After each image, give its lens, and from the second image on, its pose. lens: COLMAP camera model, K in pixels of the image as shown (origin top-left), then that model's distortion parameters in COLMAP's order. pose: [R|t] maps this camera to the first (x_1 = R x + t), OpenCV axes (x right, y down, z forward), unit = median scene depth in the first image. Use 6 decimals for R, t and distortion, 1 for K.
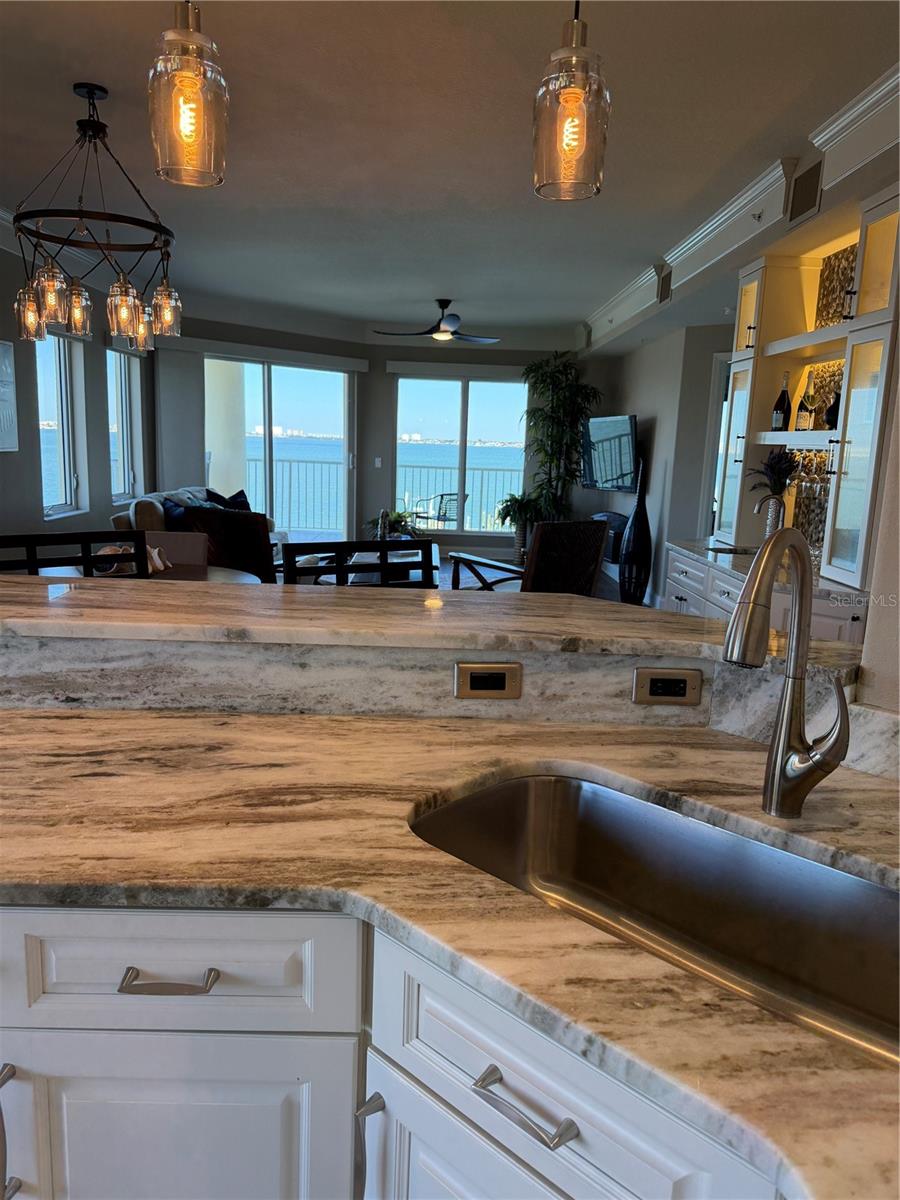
lens RADIAL K [[821.4, 0, 450.0], [0, 821.4, 600.0], [0, 0, 1]] dist [0.161900, -0.268665]
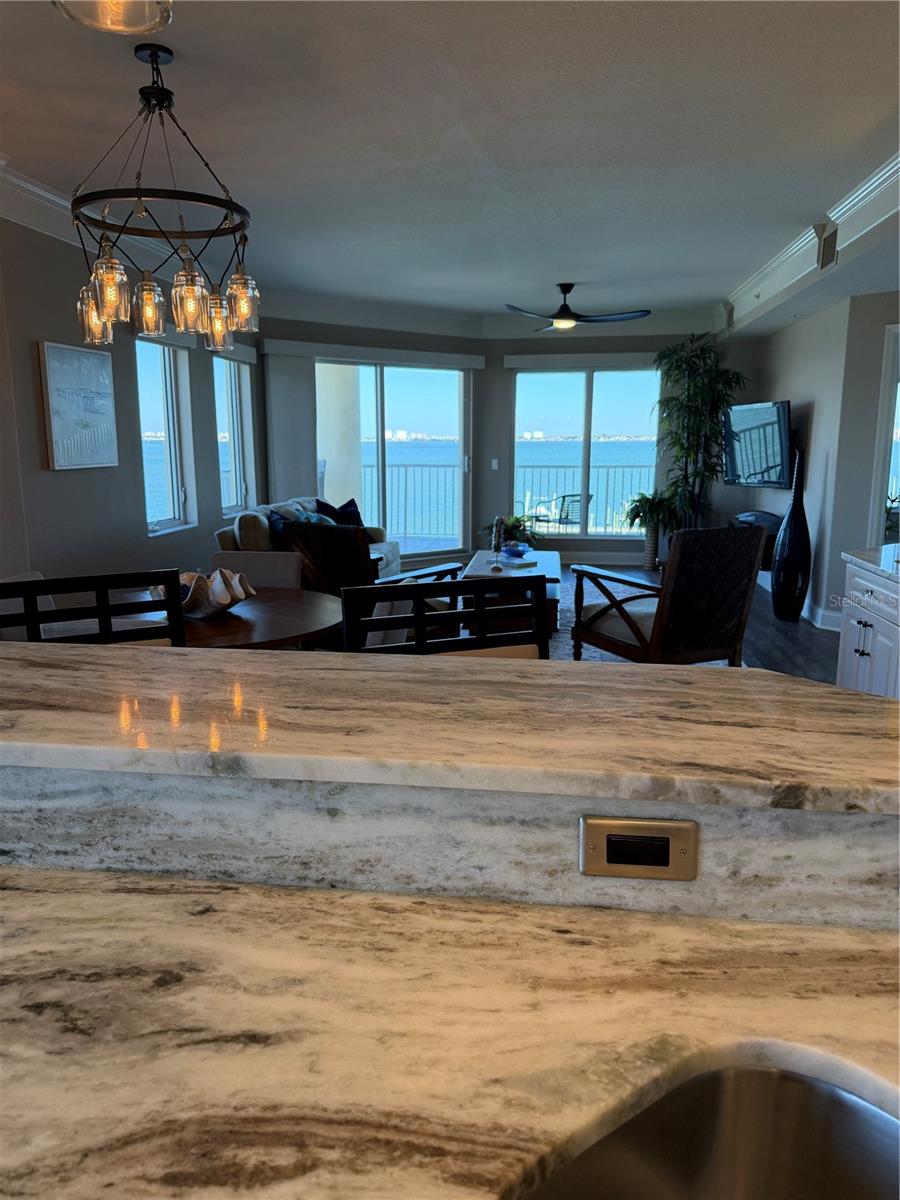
lens RADIAL K [[821.4, 0, 450.0], [0, 821.4, 600.0], [0, 0, 1]] dist [0.161900, -0.268665]
pose [[0.988954, -0.006280, -0.148086, 0.002912], [0.006455, 0.999979, 0.000700, -0.072189], [0.148079, -0.001648, 0.988974, 0.353510]]
